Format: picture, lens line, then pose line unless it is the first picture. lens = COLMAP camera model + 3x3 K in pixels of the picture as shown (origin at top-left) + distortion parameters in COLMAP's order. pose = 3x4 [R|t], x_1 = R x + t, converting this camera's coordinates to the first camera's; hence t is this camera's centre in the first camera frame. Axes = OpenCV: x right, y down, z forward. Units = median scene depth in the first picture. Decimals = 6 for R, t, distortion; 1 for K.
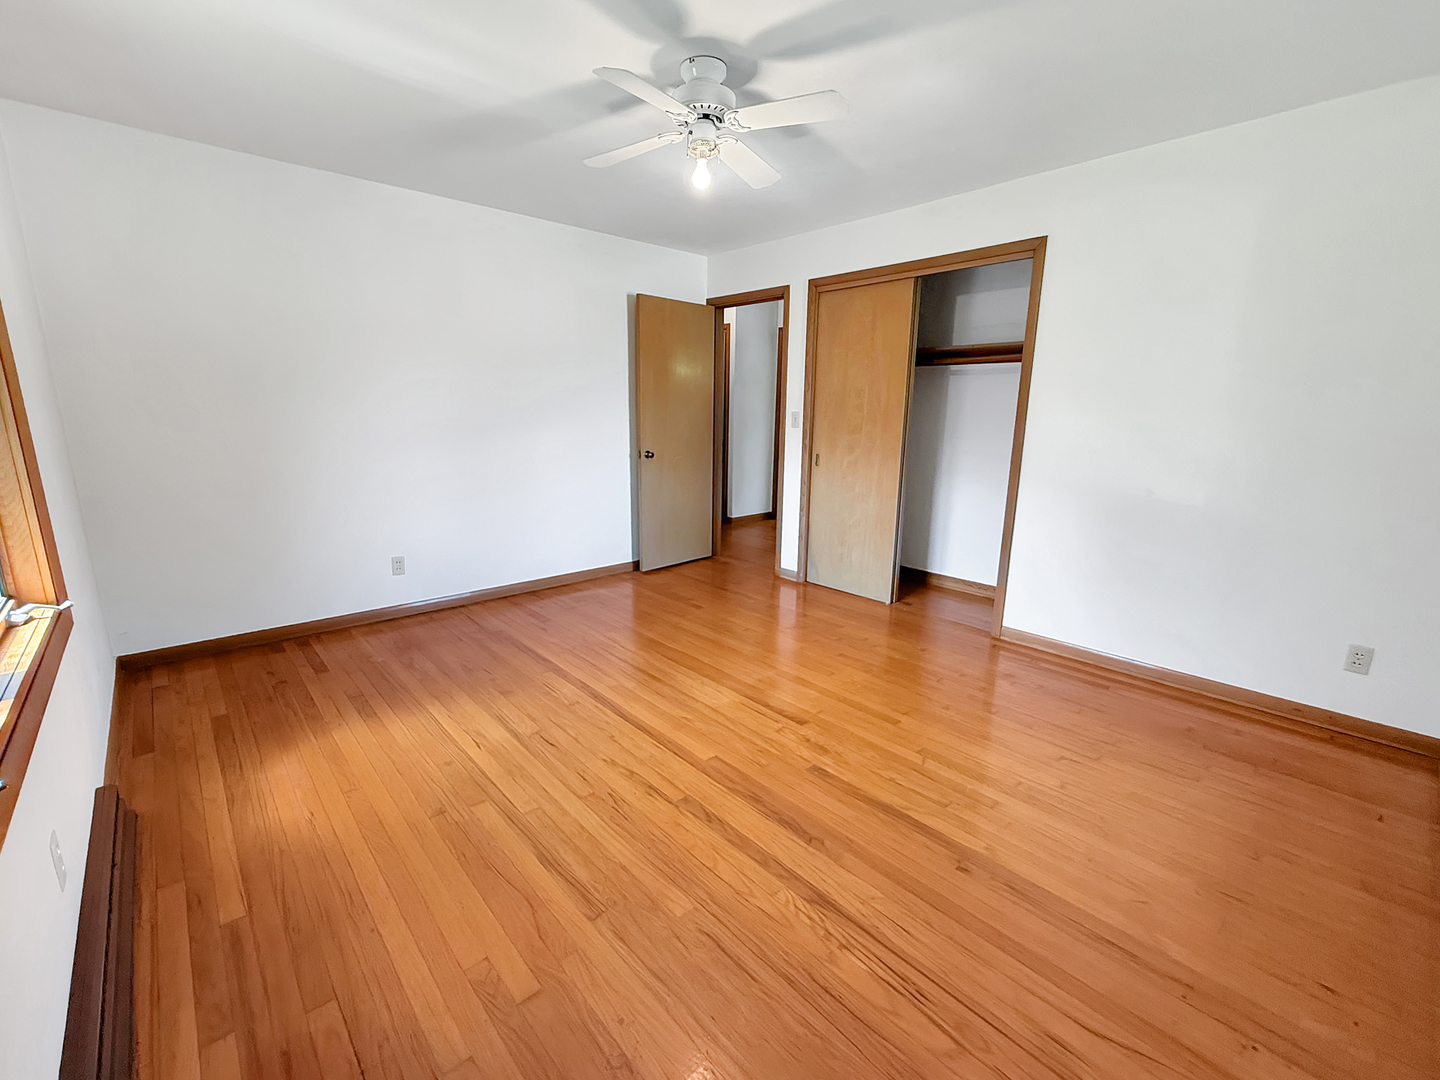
lens RADIAL K [[607.8, 0, 715.5], [0, 607.8, 541.7], [0, 0, 1]] dist [-0.000097, -0.000846]
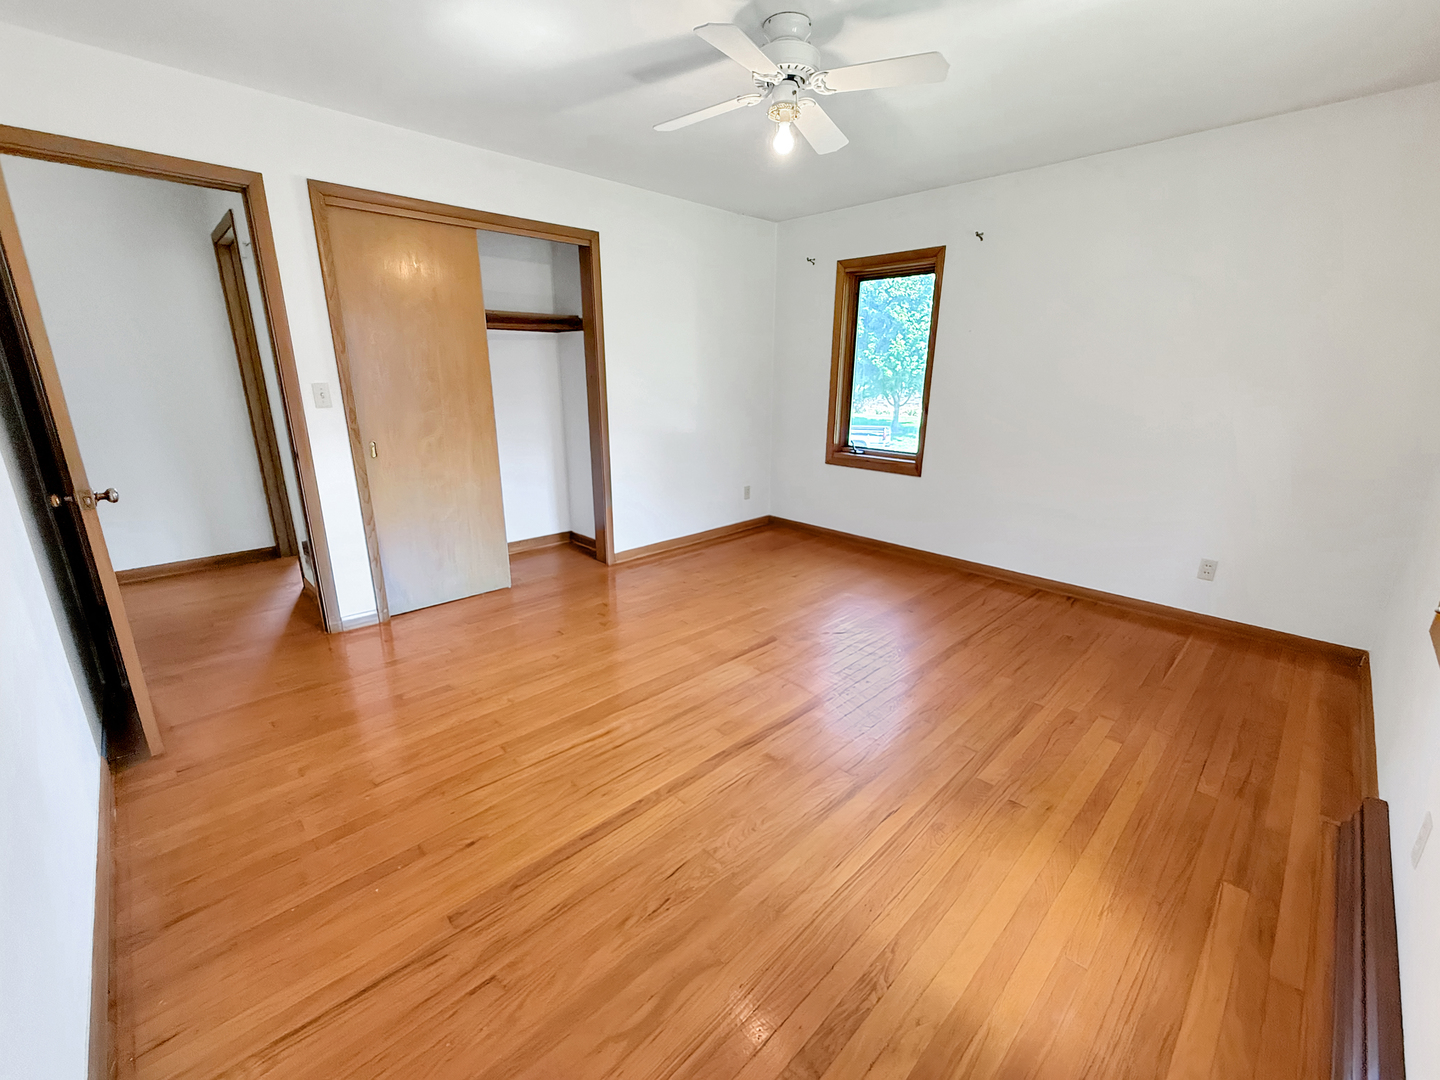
lens RADIAL K [[607.8, 0, 712.8], [0, 607.8, 540.0], [0, 0, 1]] dist [-0.000097, -0.000846]
pose [[-0.031283, -0.277796, 0.960130, -0.972903], [0.214153, 0.936430, 0.277917, -0.254740], [-0.976299, 0.214309, 0.030196, 1.044143]]
